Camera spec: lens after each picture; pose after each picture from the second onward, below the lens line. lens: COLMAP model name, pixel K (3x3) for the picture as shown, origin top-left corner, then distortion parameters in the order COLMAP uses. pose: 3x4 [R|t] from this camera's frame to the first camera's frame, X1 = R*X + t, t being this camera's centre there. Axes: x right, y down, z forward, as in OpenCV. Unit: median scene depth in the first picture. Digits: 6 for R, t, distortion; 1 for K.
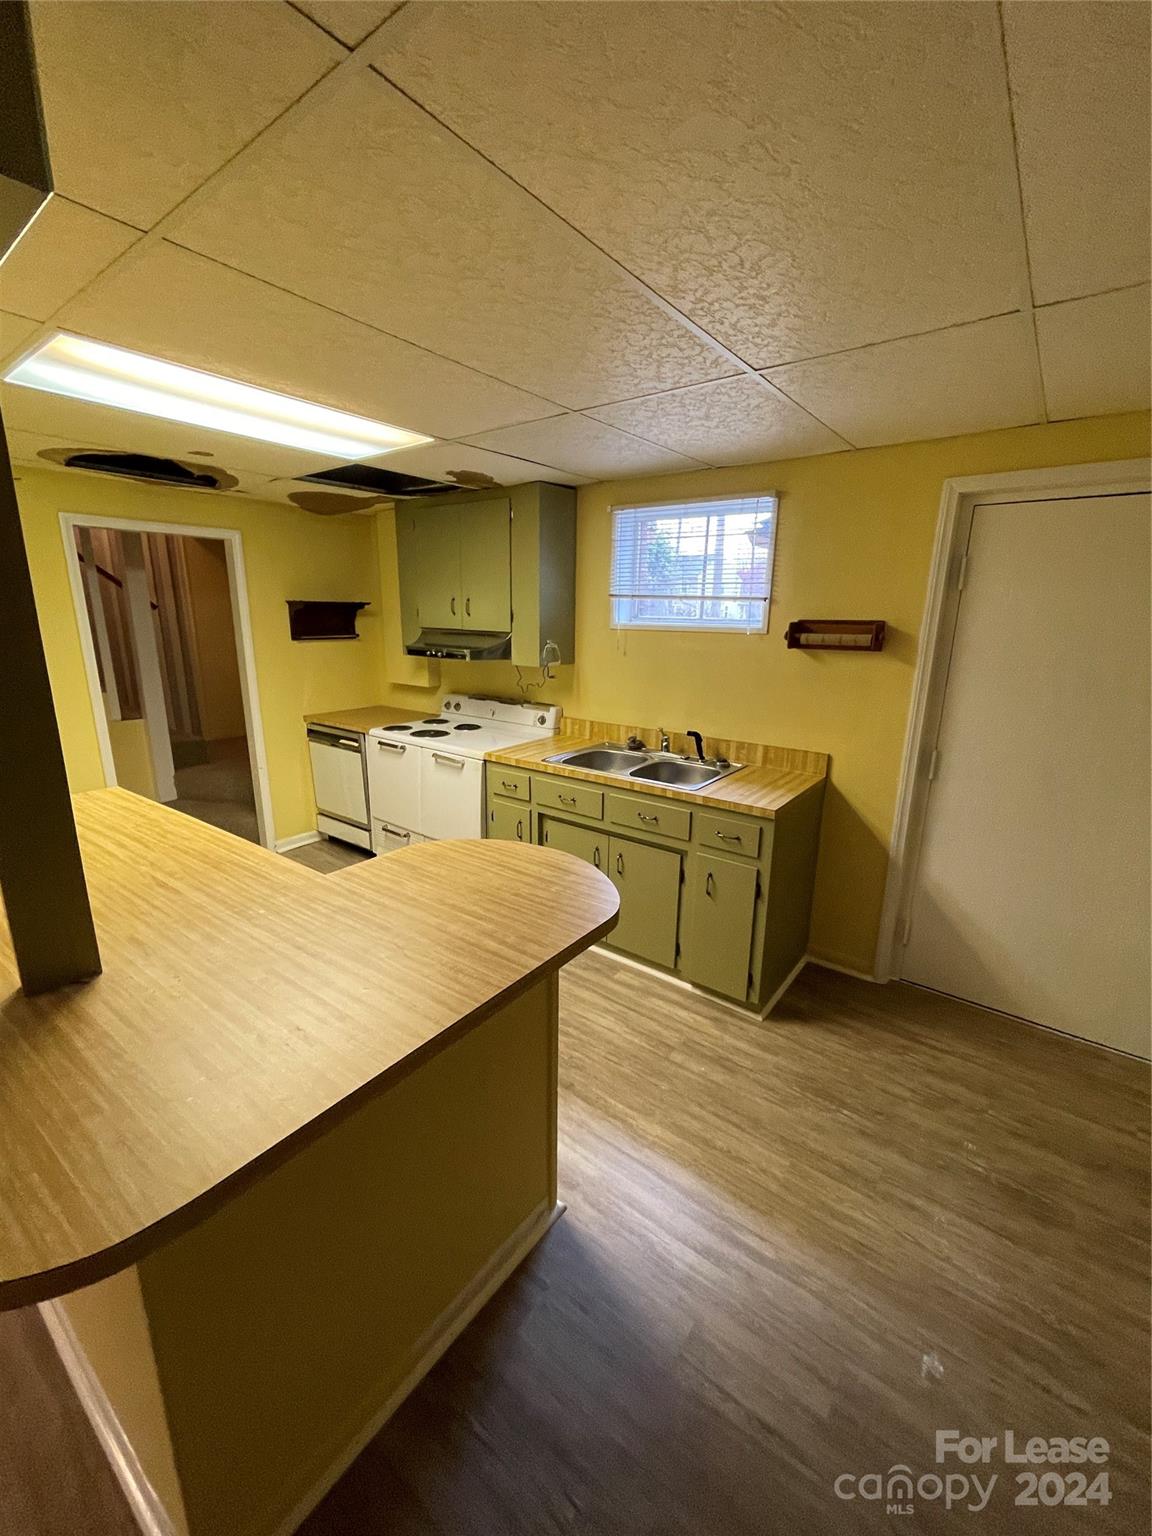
lens RADIAL K [[642.3, 0, 574.7], [0, 642.3, 770.2], [0, 0, 1]] dist [-0.002439, -0.001068]
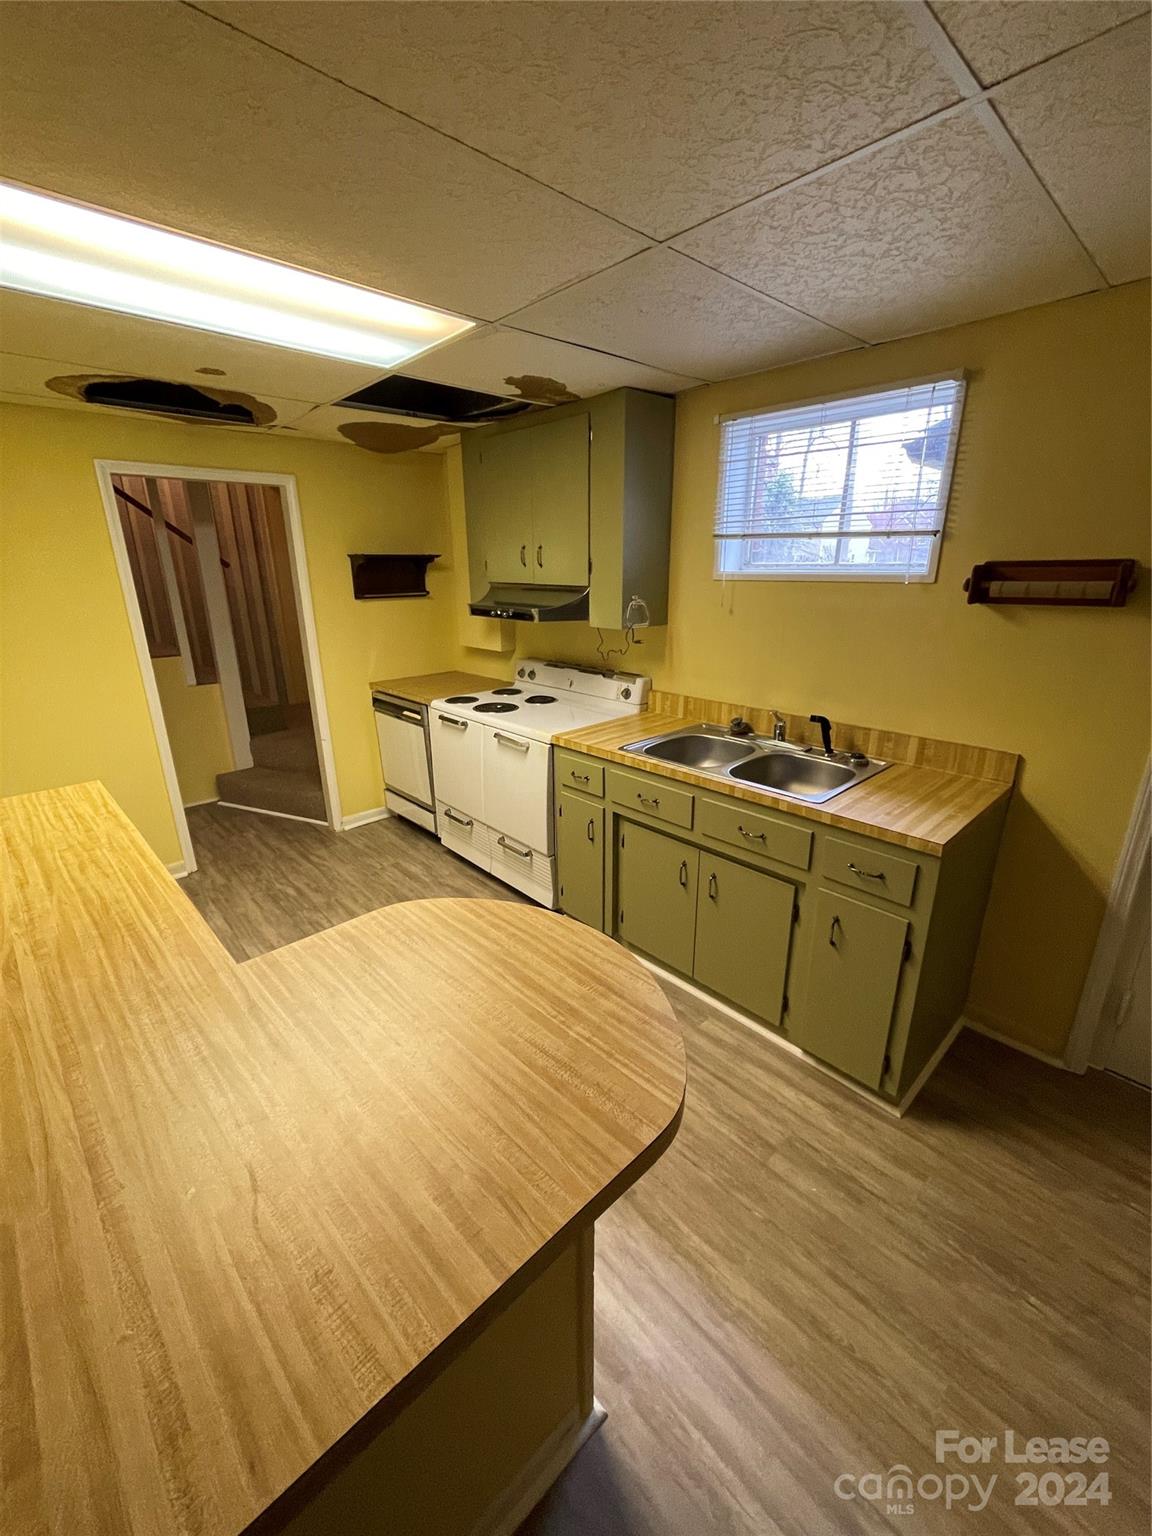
lens RADIAL K [[642.3, 0, 574.7], [0, 642.3, 770.2], [0, 0, 1]] dist [-0.002439, -0.001068]
pose [[0.986273, 0.032053, -0.161981, 0.024924], [-0.021263, 0.997464, 0.067916, -0.041295], [0.163747, -0.063540, 0.984454, 0.201153]]
